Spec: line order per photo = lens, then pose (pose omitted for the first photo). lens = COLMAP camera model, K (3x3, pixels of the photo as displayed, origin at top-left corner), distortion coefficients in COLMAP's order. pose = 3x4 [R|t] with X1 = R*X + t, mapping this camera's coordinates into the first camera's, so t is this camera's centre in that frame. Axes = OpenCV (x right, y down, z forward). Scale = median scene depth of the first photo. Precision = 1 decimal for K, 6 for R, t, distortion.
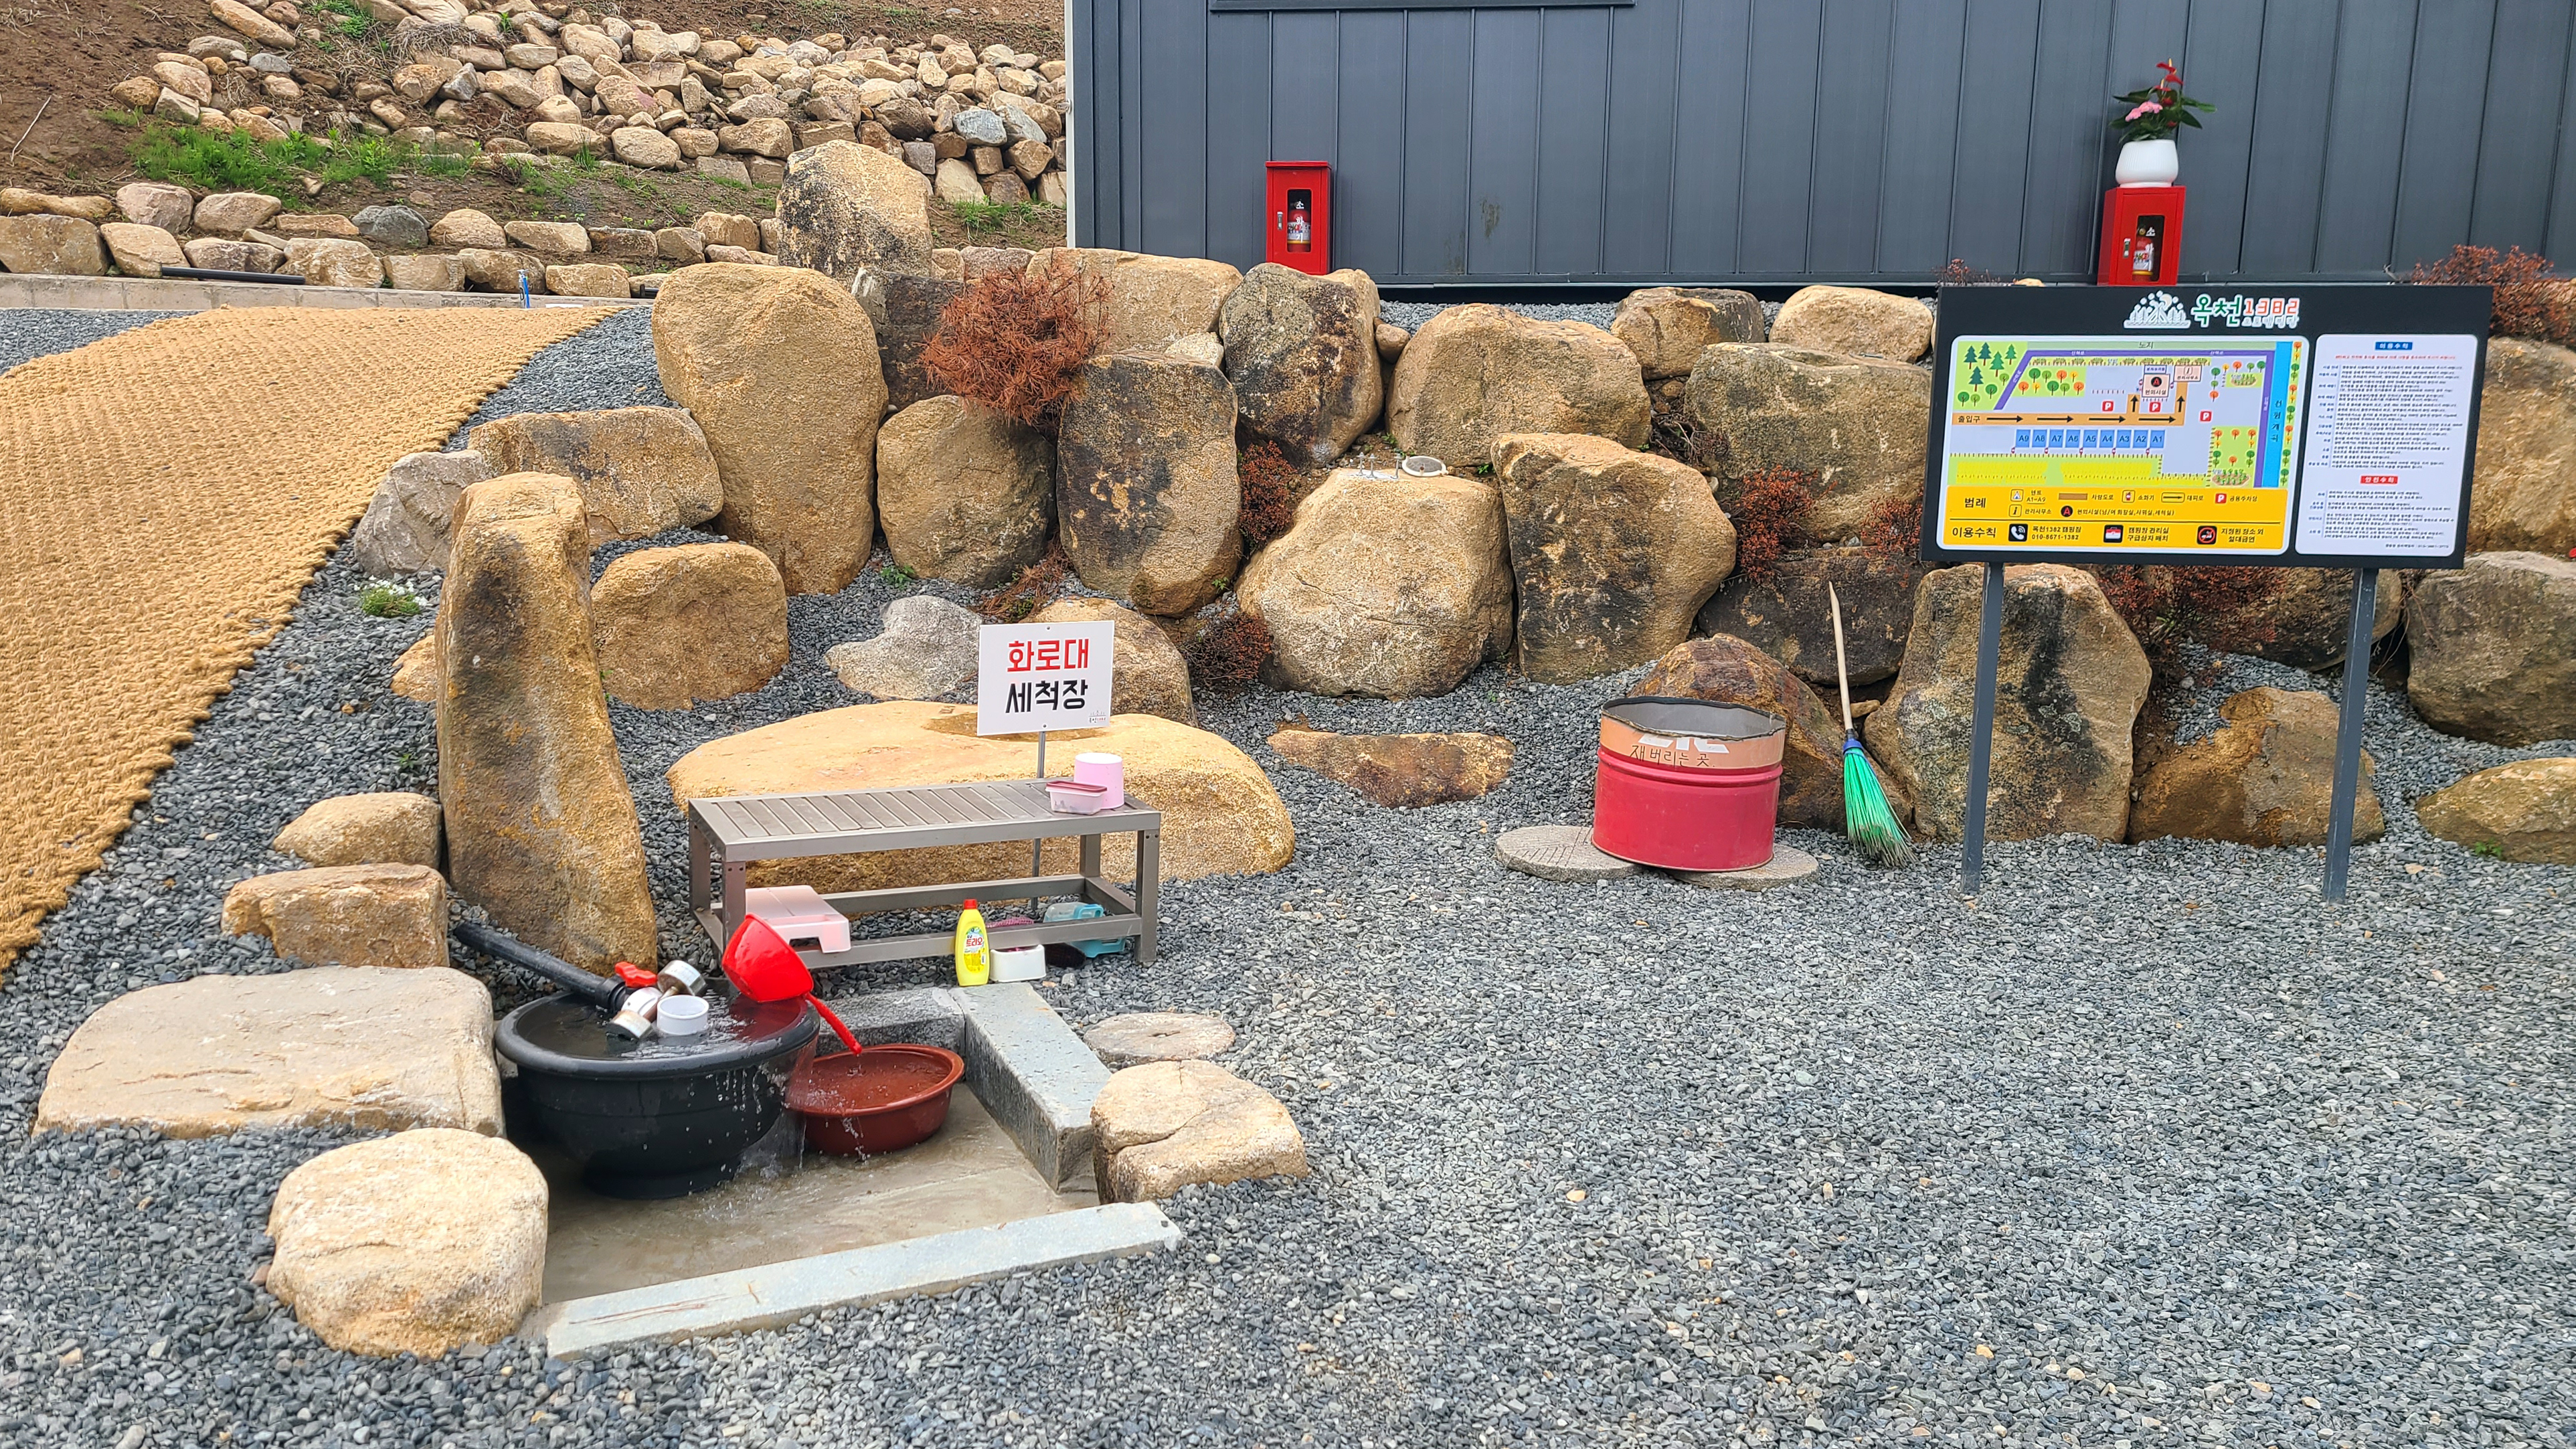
lens RADIAL K [[2004.0, 0, 1294.3], [0, 2004.0, 739.7], [0, 0, 1]] dist [0.084587, -0.069161]
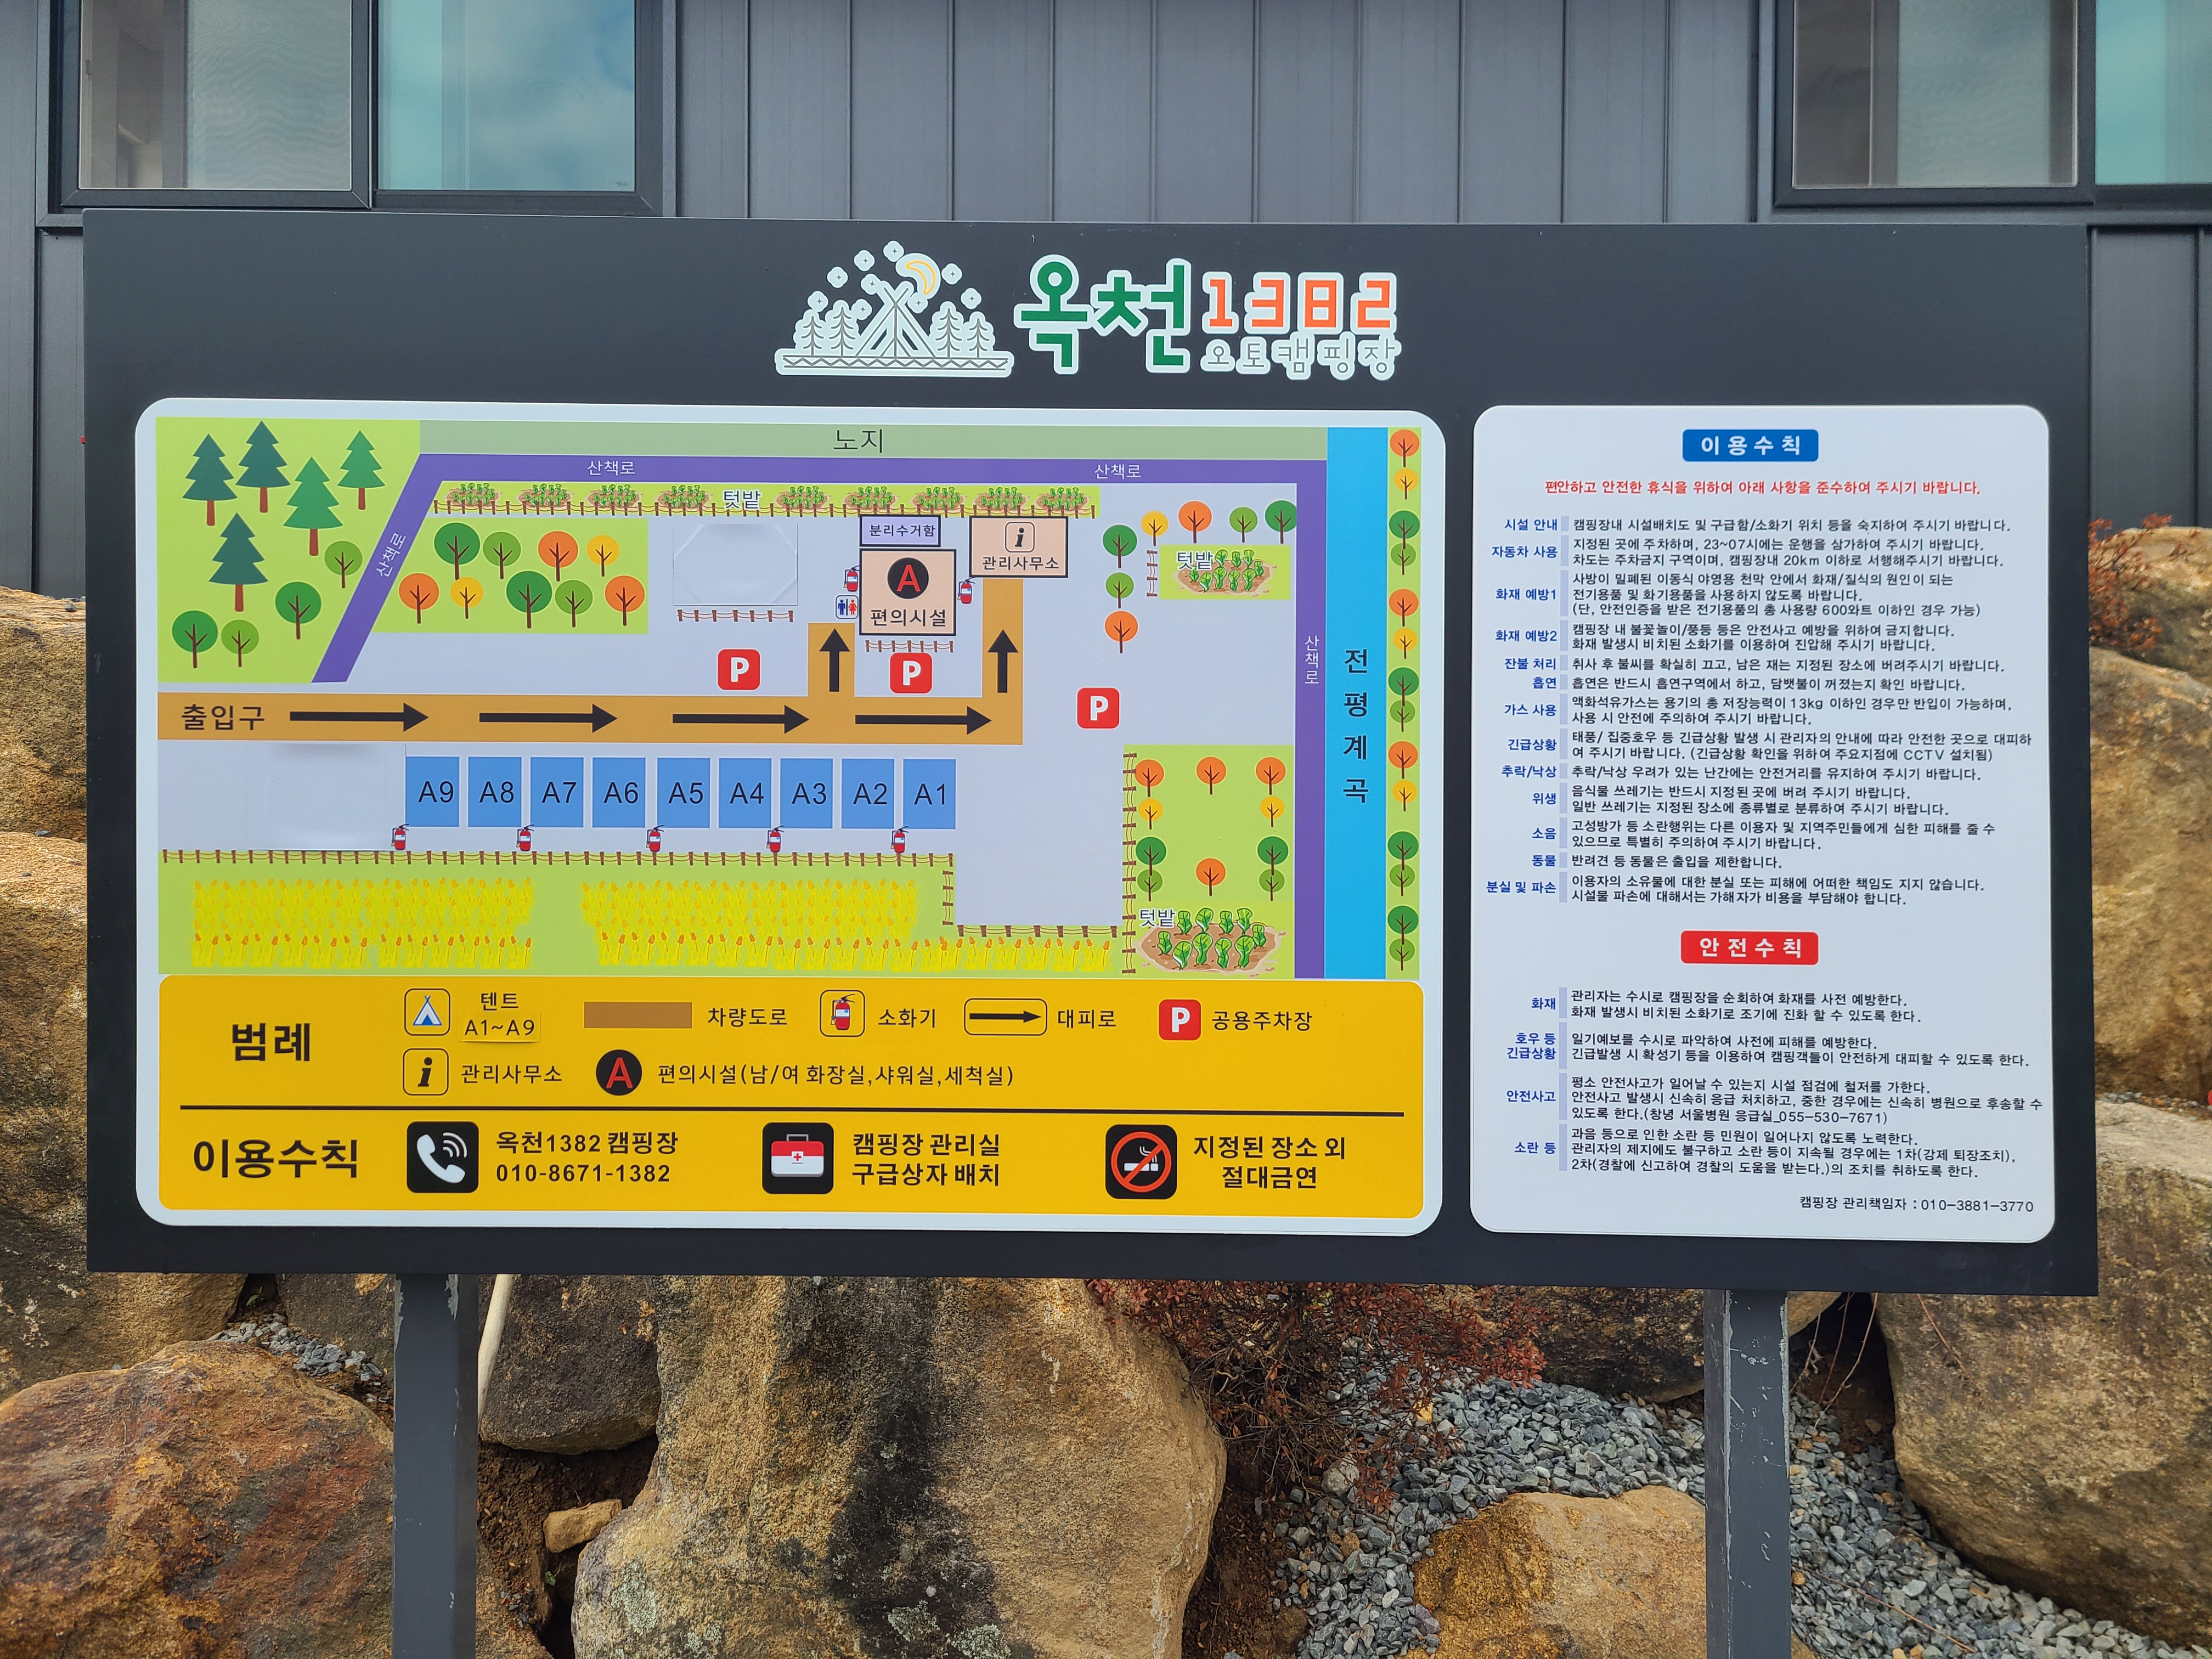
lens RADIAL K [[1646.7, 0, 1096.4], [0, 1646.7, 825.8], [0, 0, 1]] dist [0.036270, -0.012408]
pose [[0.996358, -0.004251, 0.085166, 0.428273], [0.019795, 0.983004, -0.182512, -0.105117], [-0.082942, 0.183533, 0.979508, 0.793269]]
